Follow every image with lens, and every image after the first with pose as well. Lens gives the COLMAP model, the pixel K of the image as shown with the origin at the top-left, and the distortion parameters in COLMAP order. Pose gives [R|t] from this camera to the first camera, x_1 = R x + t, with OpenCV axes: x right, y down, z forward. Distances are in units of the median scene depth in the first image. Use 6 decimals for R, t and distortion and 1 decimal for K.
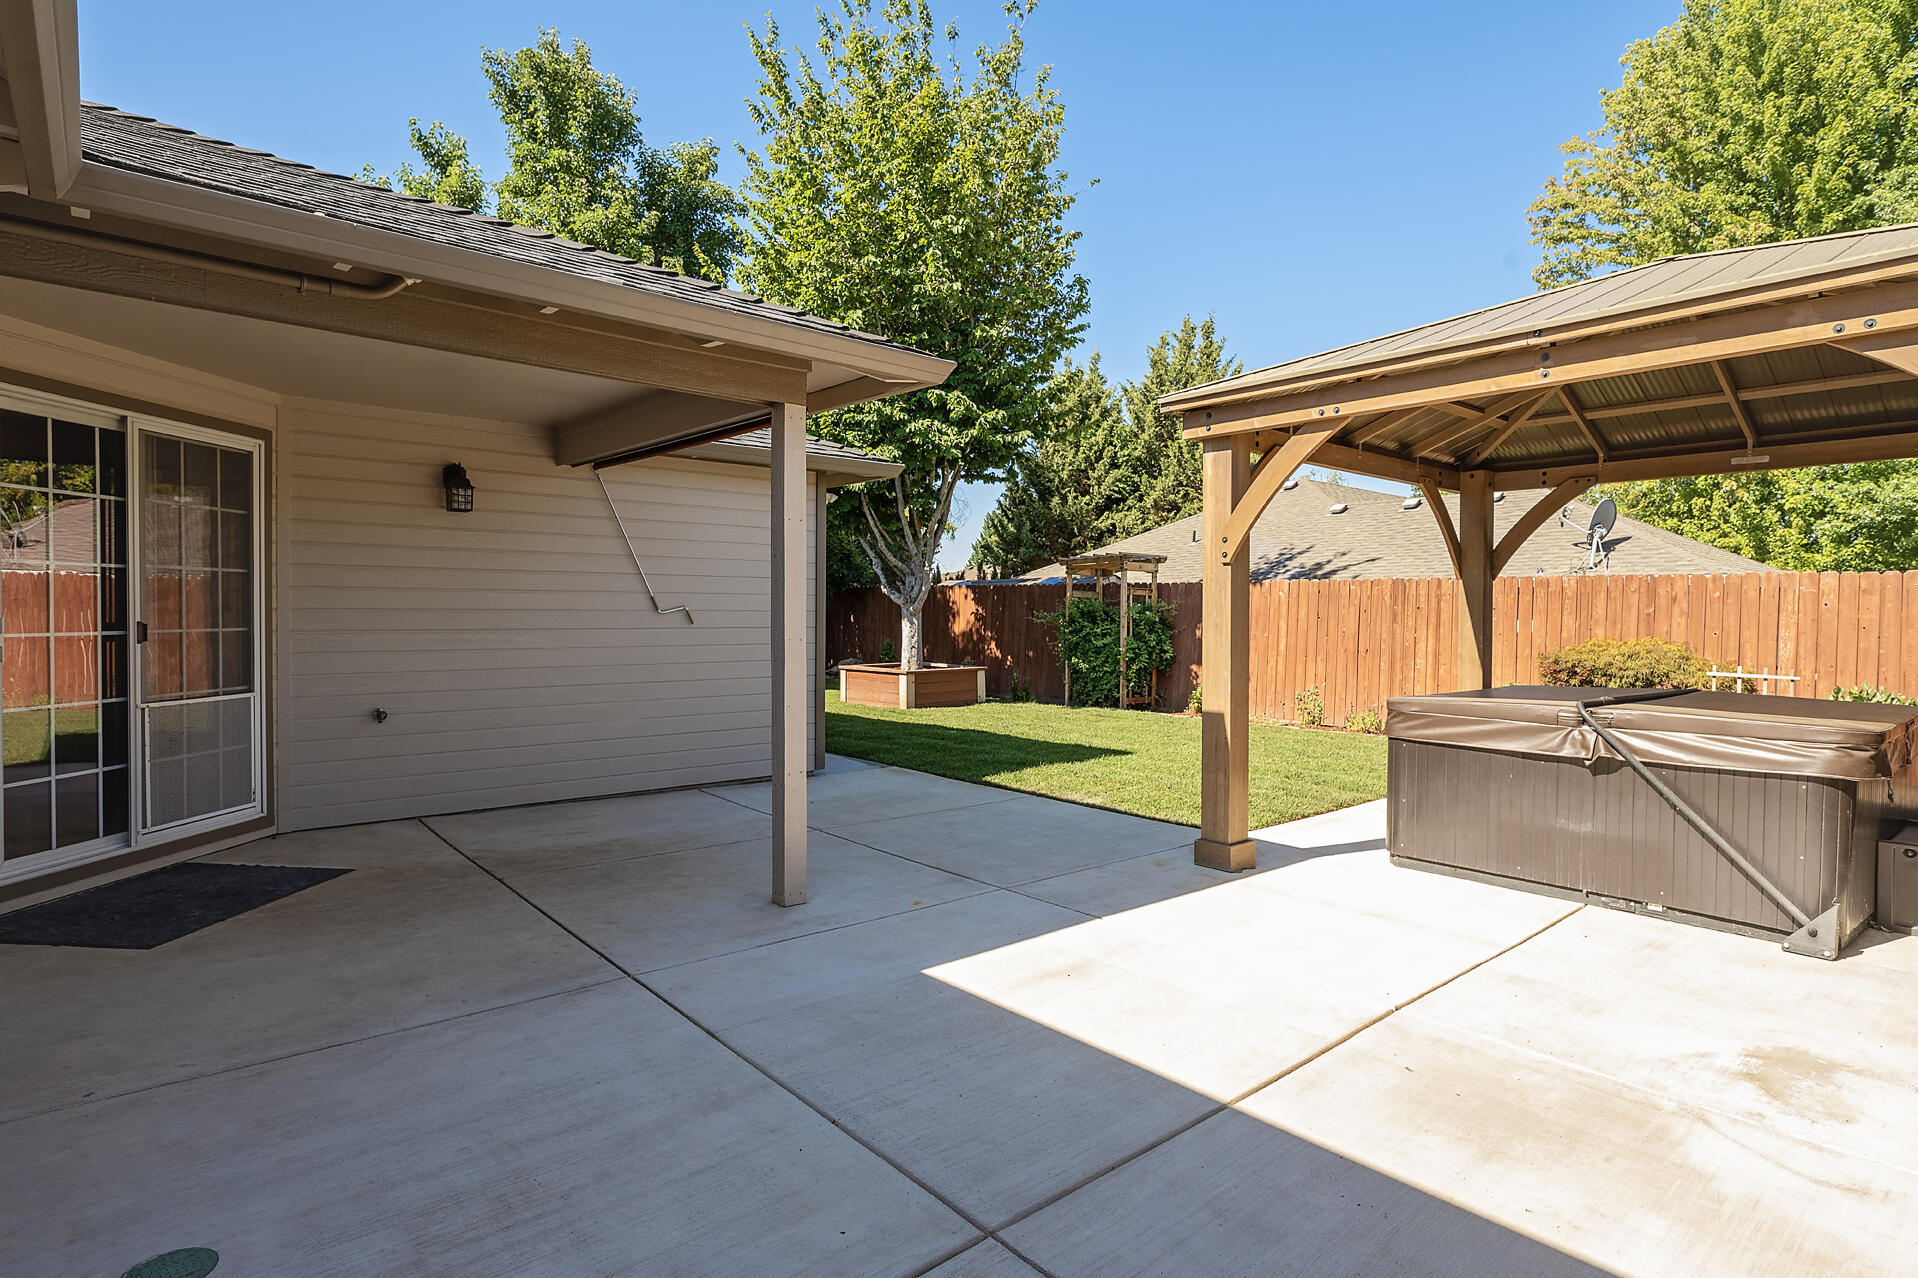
lens RADIAL K [[961.4, 0, 944.6], [0, 961.4, 625.8], [0, 0, 1]] dist [-0.004709, 0.000515]
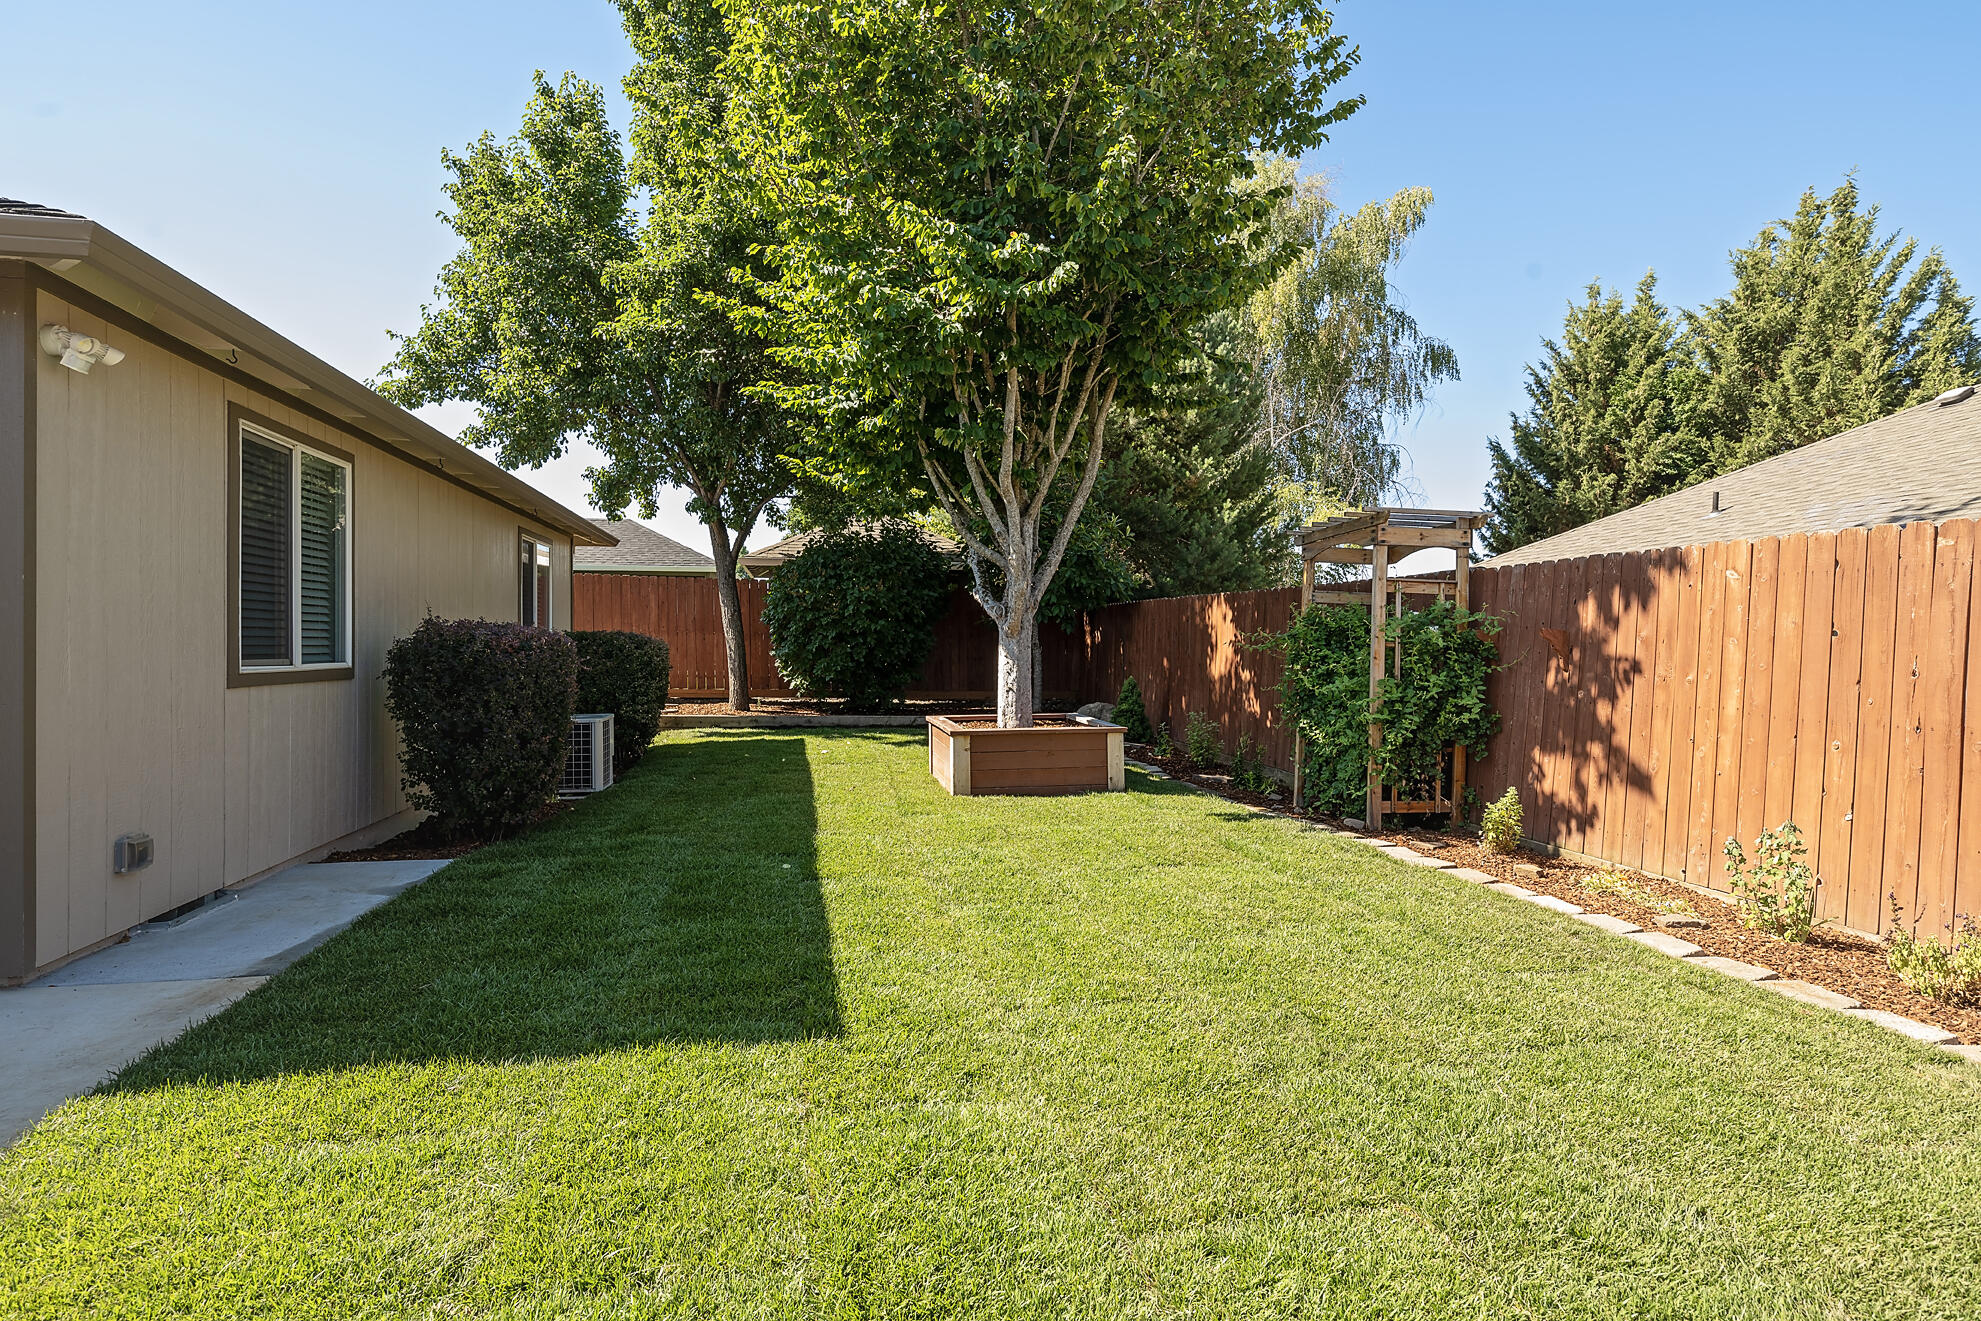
lens RADIAL K [[993.0, 0, 975.7], [0, 993.0, 646.9], [0, 0, 1]] dist [-0.004709, 0.000515]
pose [[0.877188, 0.000613, -0.480146, 0.087308], [-0.007815, 0.999885, -0.013001, 0.001316], [0.480083, 0.015157, 0.877092, 0.157574]]
